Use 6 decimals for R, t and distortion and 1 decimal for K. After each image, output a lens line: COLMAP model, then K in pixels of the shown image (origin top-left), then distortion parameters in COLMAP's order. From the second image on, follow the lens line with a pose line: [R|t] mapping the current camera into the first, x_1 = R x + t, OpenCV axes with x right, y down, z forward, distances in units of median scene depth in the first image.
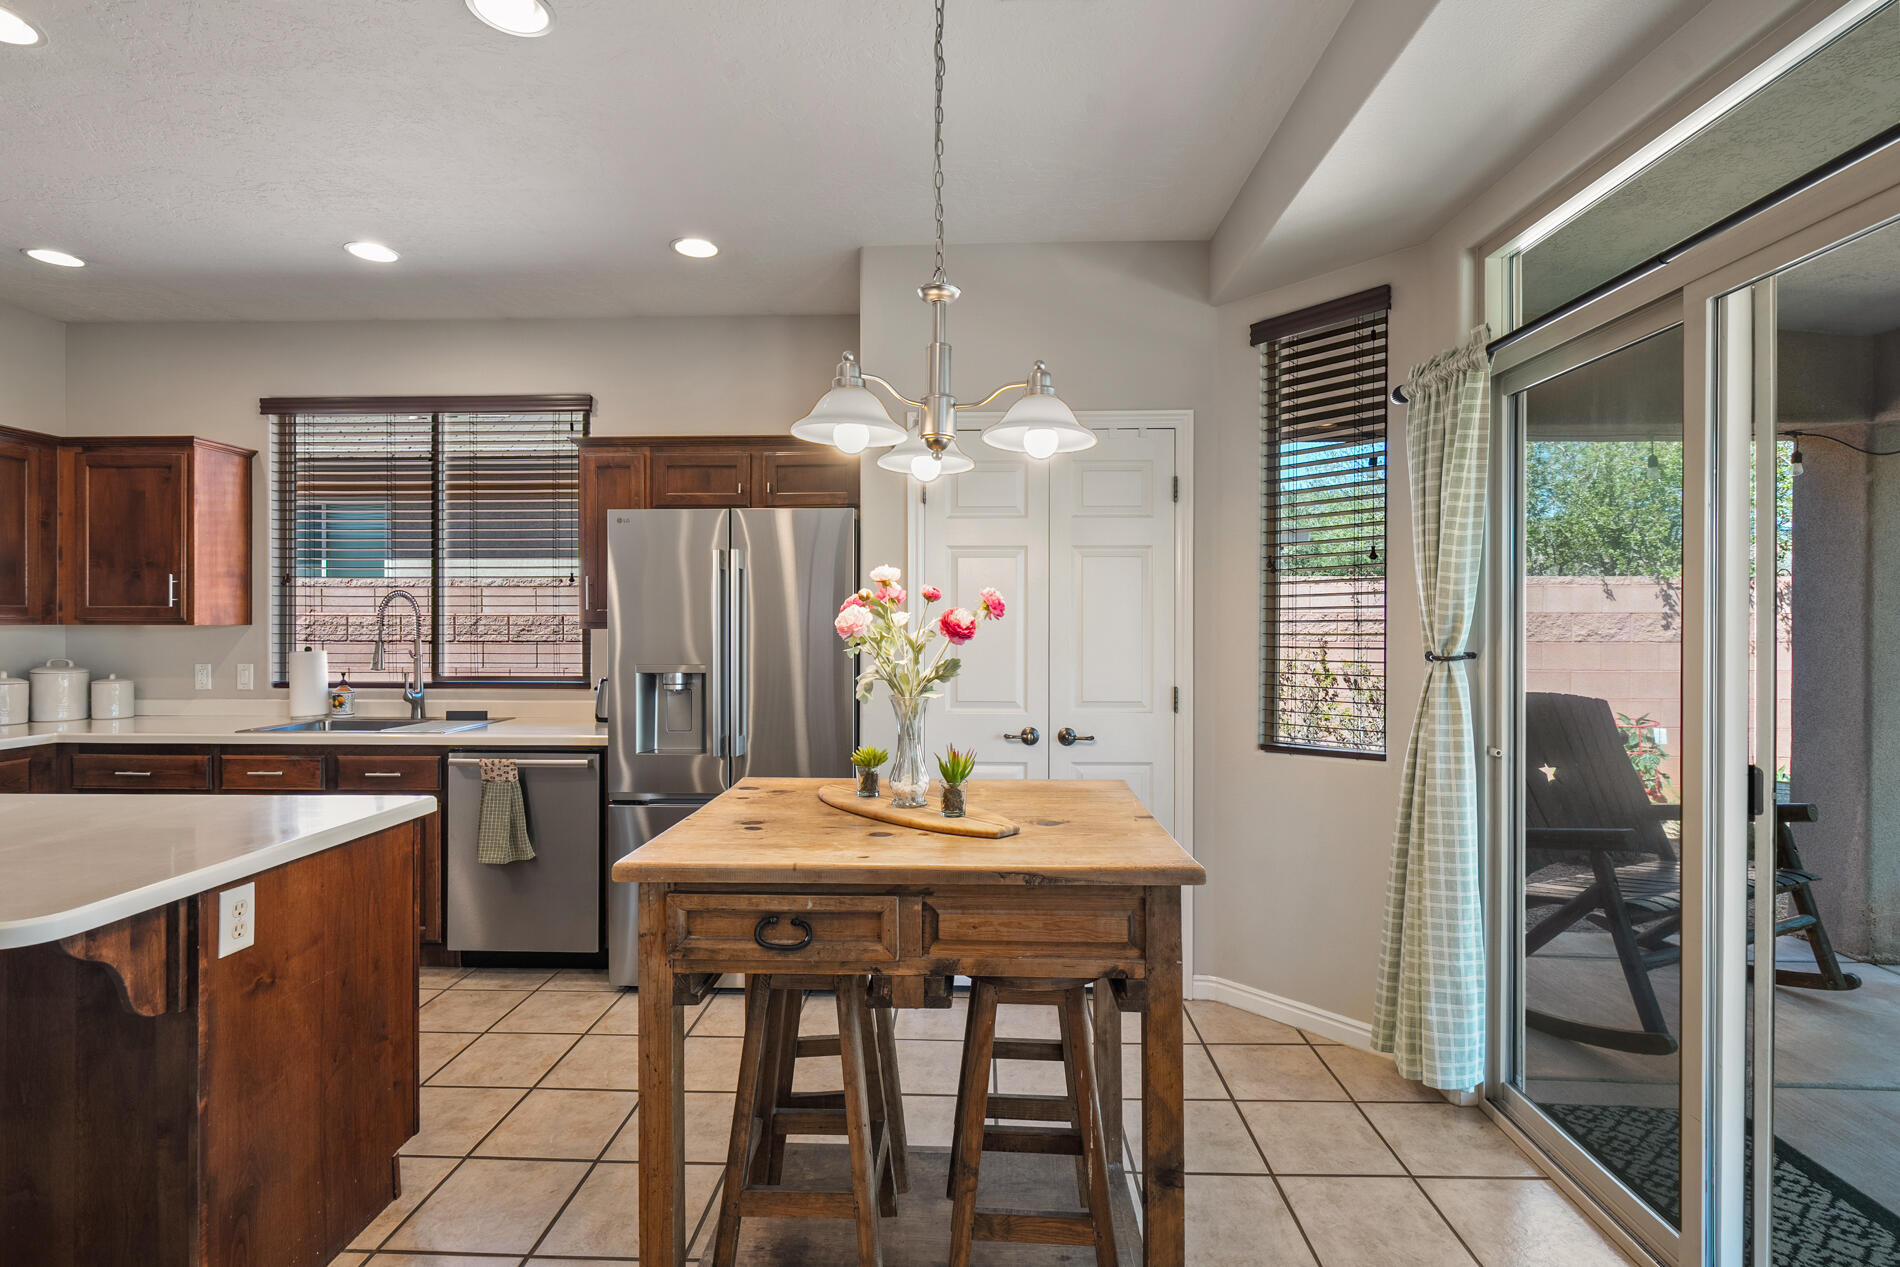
lens RADIAL K [[880.1, 0, 927.1], [0, 880.1, 623.7], [0, 0, 1]] dist [-0.004070, 0.001124]
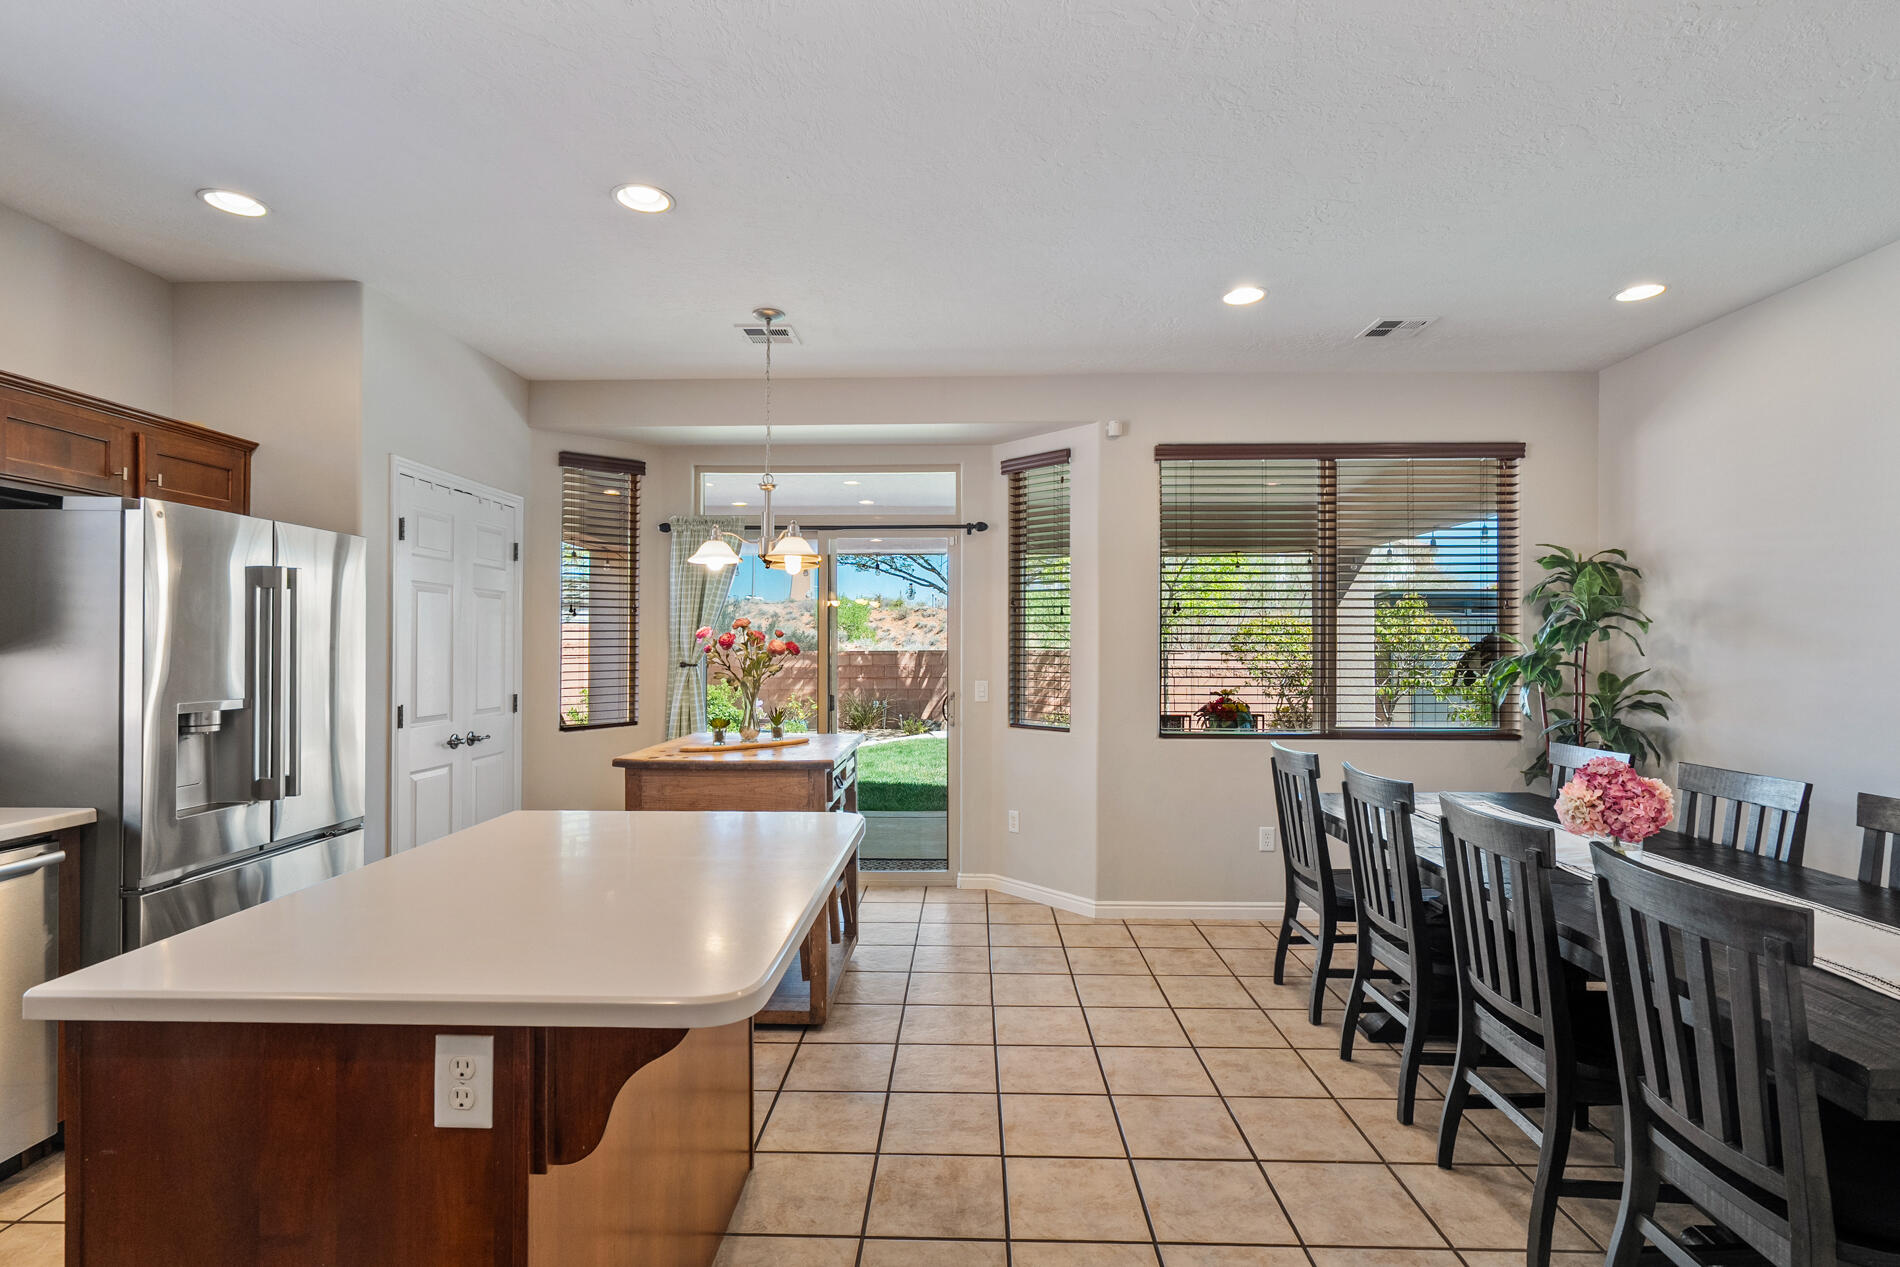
lens RADIAL K [[903.9, 0, 945.2], [0, 903.9, 642.3], [0, 0, 1]] dist [-0.000242, 0.001079]
pose [[-0.009871, 0.003124, 0.999946, -1.131102], [-0.002446, 0.999992, -0.003149, -0.007277], [-0.999948, -0.002477, -0.009864, 0.329471]]
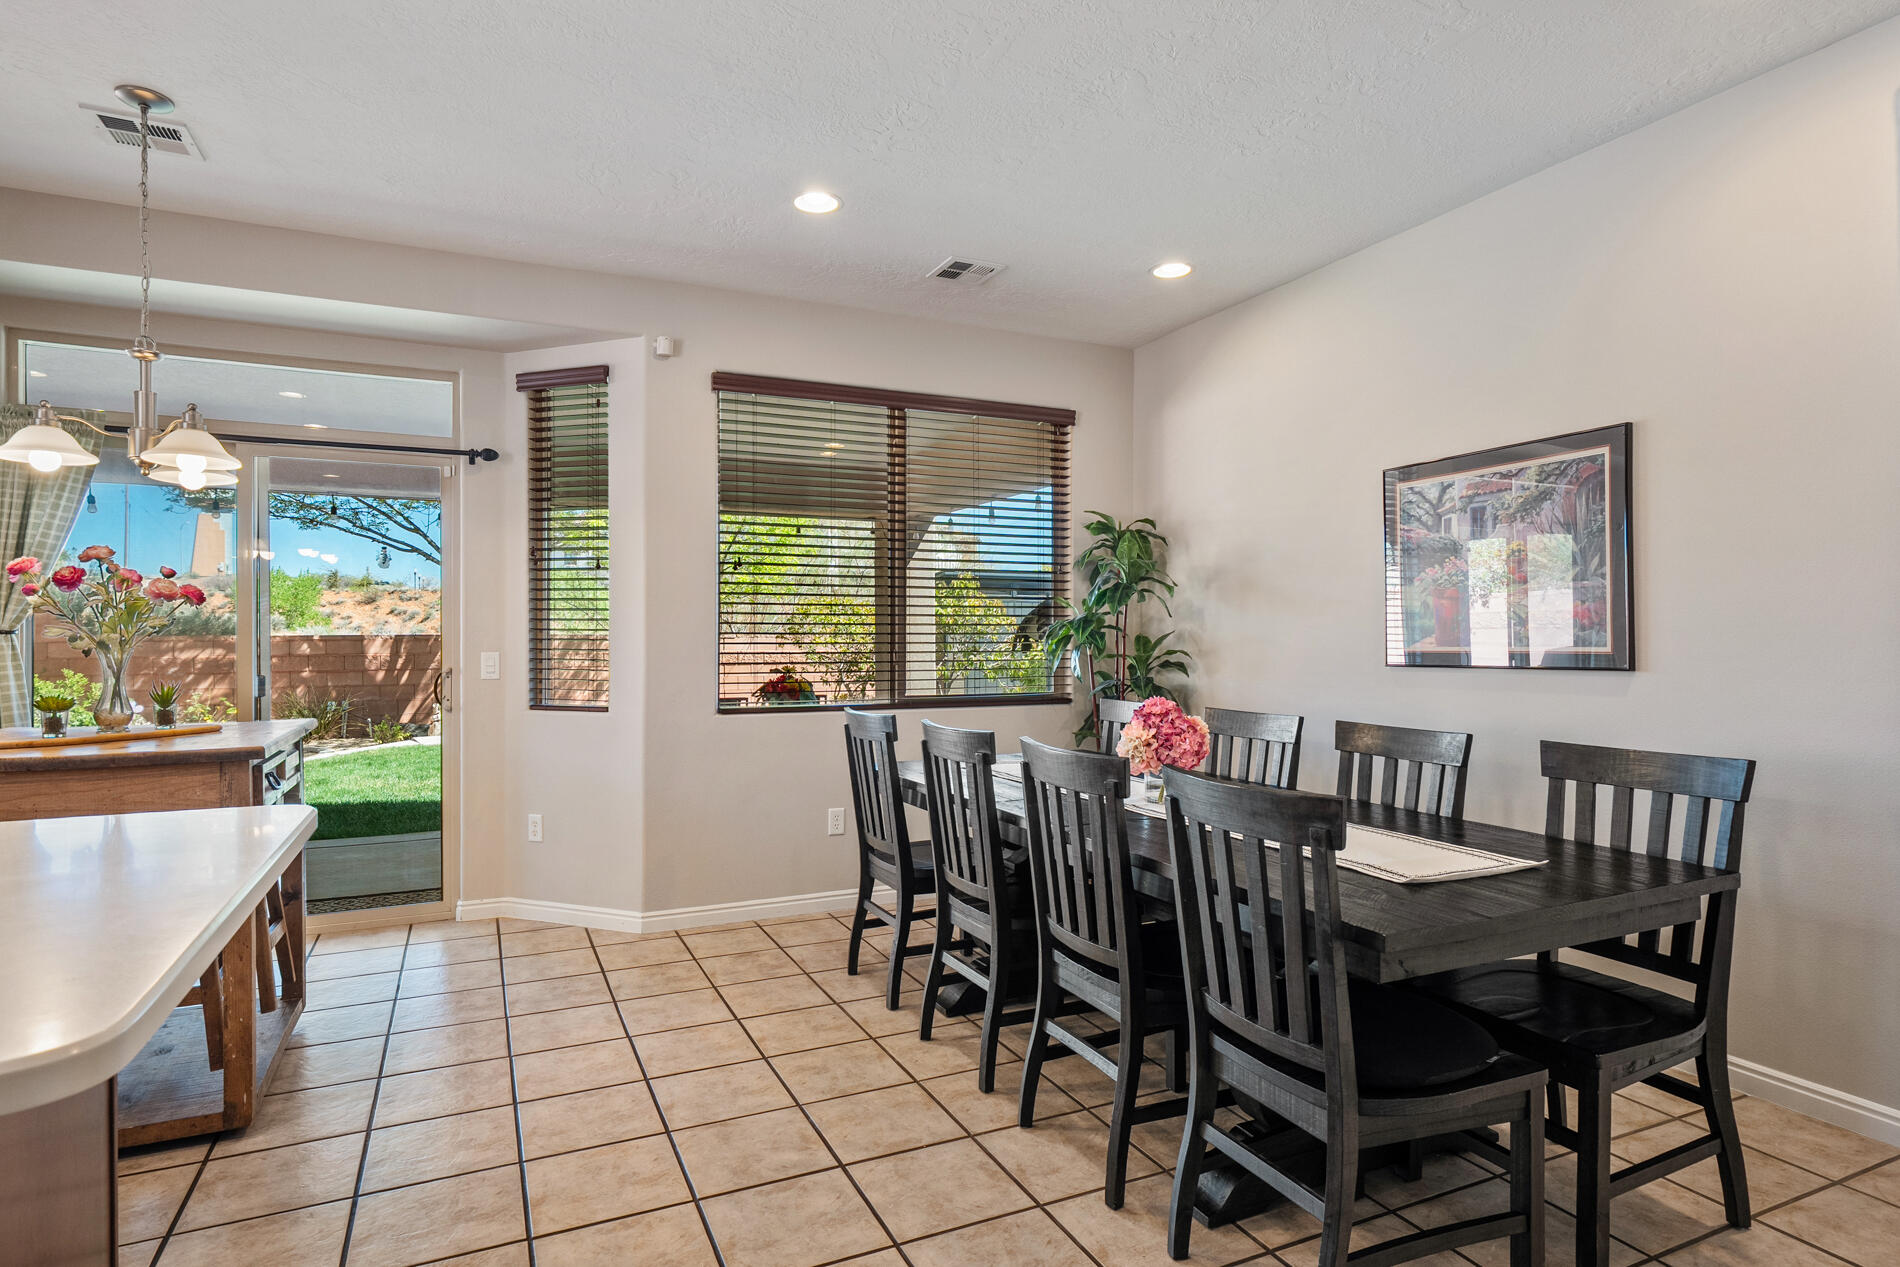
lens RADIAL K [[1020.4, 0, 946.1], [0, 1020.4, 639.6], [0, 0, 1]] dist [0.004189, 0.001774]
pose [[-0.457901, -0.001097, 0.889002, -1.078100], [-0.000228, 0.999999, 0.001116, 0.035539], [-0.889003, 0.000308, -0.457901, 0.335615]]
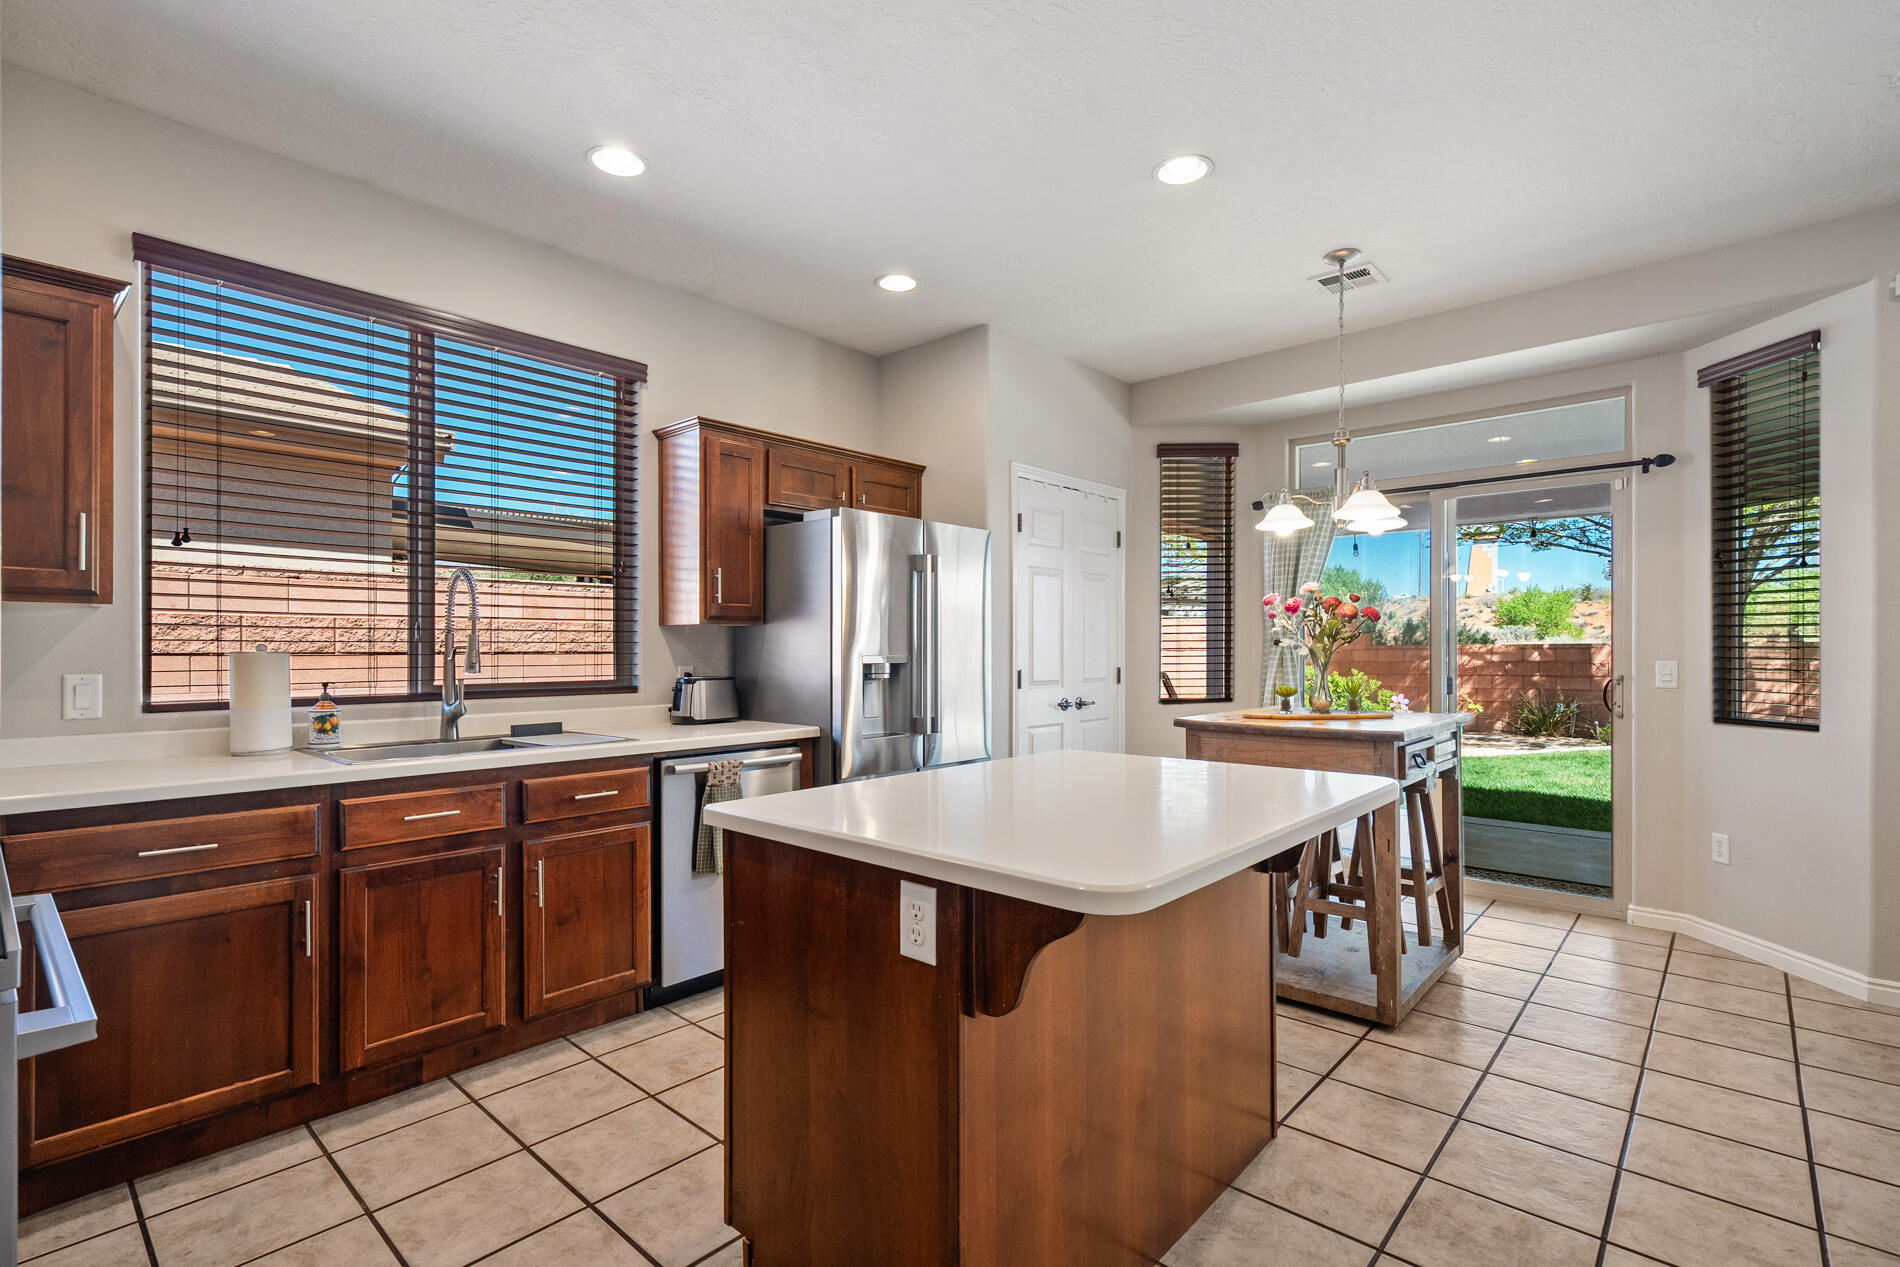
lens RADIAL K [[880.1, 0, 943.1], [0, 880.1, 649.2], [0, 0, 1]] dist [-0.004070, 0.001124]
pose [[0.643701, -0.002185, 0.765274, -1.082822], [0.001111, 0.999998, 0.001921, 0.036044], [-0.765276, -0.000386, 0.643702, 0.234919]]
